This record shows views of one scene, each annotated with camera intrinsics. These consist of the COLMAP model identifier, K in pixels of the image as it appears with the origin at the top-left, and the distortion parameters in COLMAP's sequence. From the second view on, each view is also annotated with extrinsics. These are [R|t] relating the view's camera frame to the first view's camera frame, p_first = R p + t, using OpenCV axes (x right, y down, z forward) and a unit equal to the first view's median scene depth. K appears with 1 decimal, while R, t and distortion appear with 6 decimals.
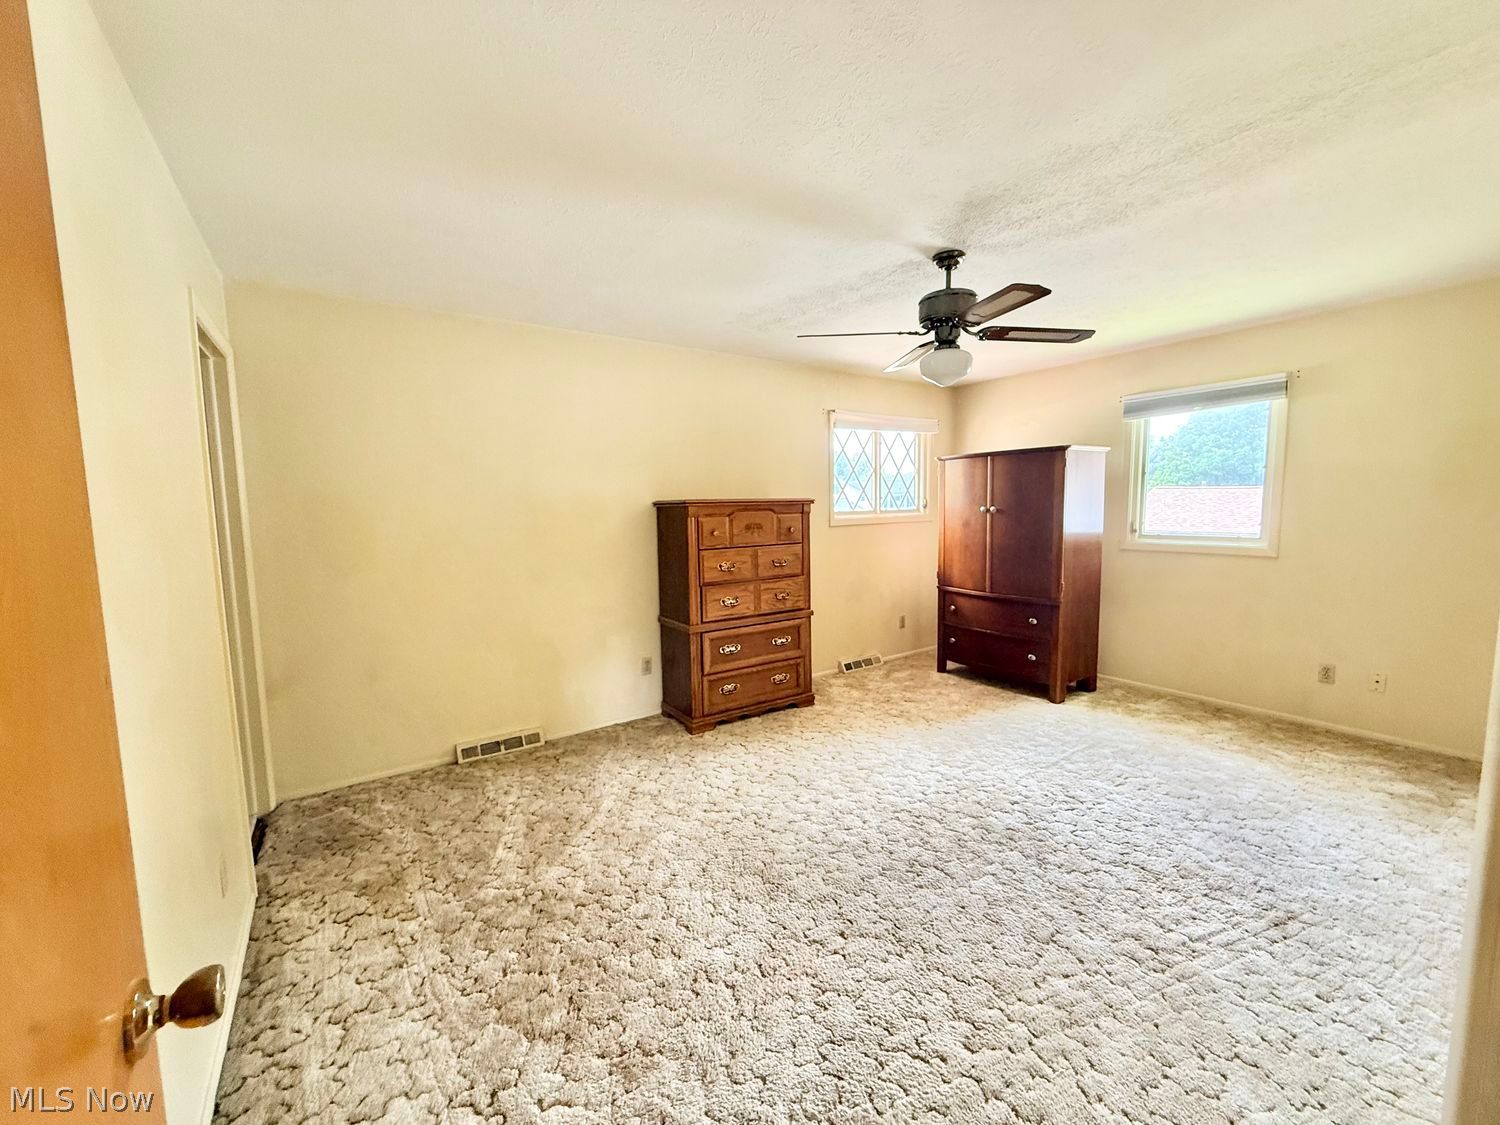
lens RADIAL K [[600.2, 0, 742.9], [0, 600.2, 563.5], [0, 0, 1]] dist [-0.000103, -0.000181]
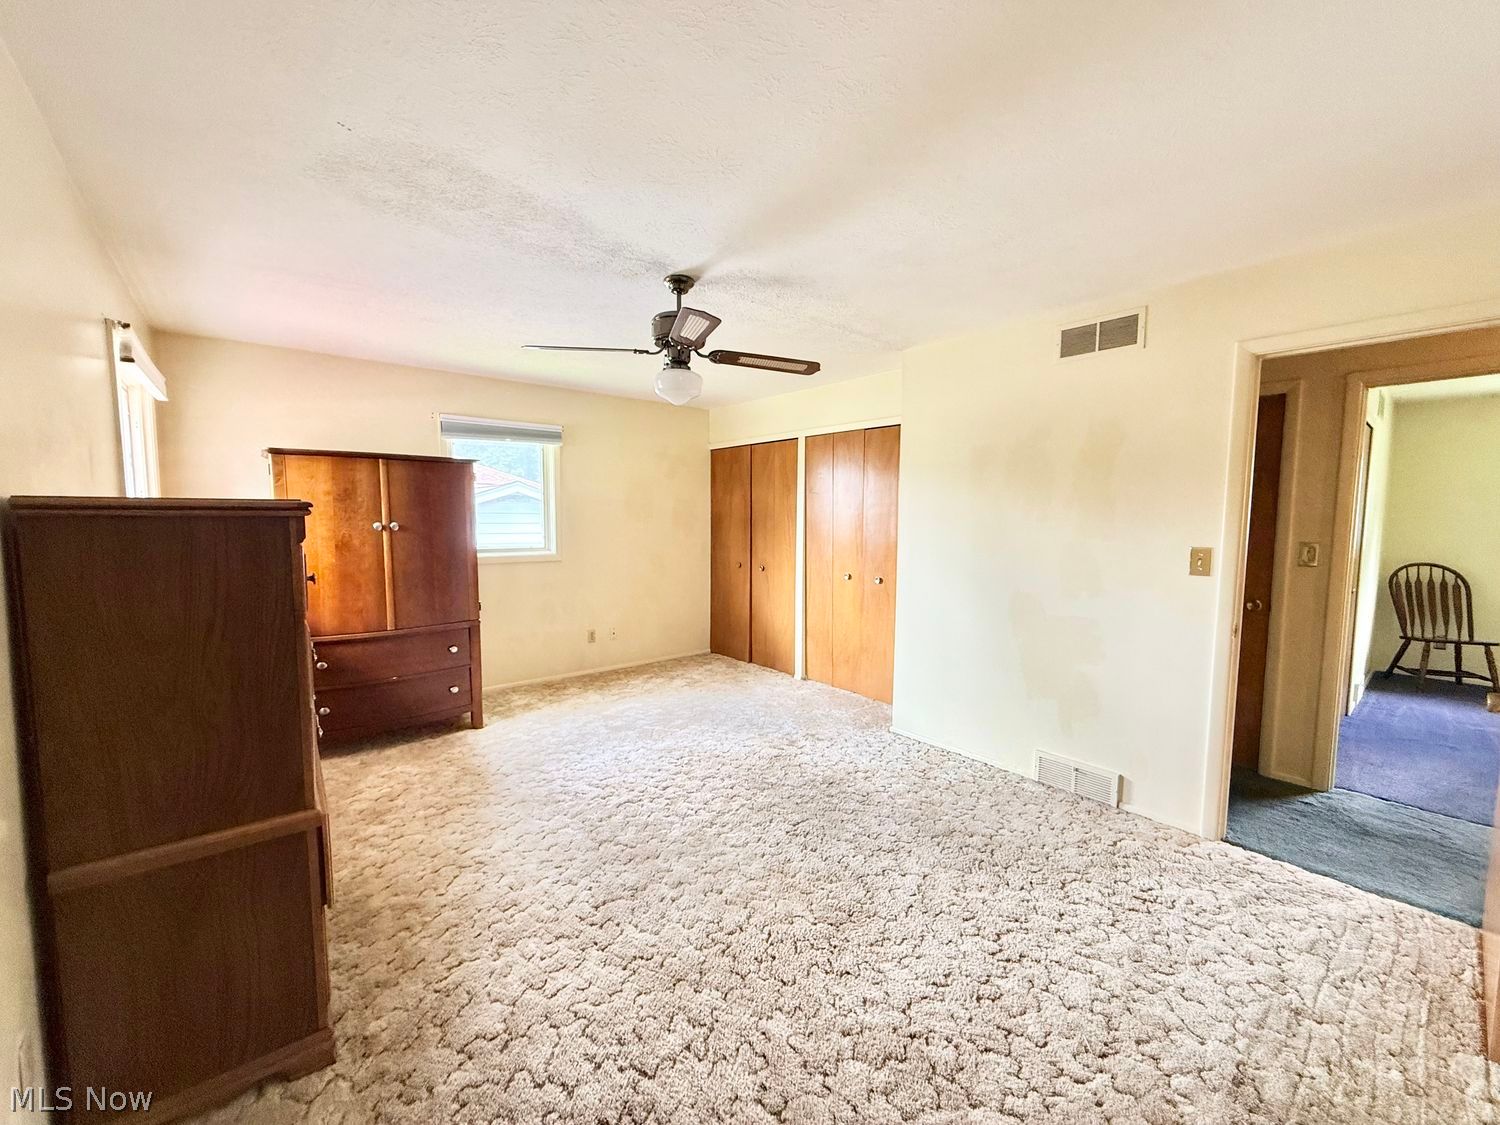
lens RADIAL K [[600.2, 0, 745.0], [0, 600.2, 563.9], [0, 0, 1]] dist [-0.000103, -0.000181]
pose [[-0.097682, -0.063420, 0.993195, -0.513099], [0.093954, 0.992923, 0.072643, -0.064542], [-0.990773, 0.100411, -0.091032, 0.725446]]
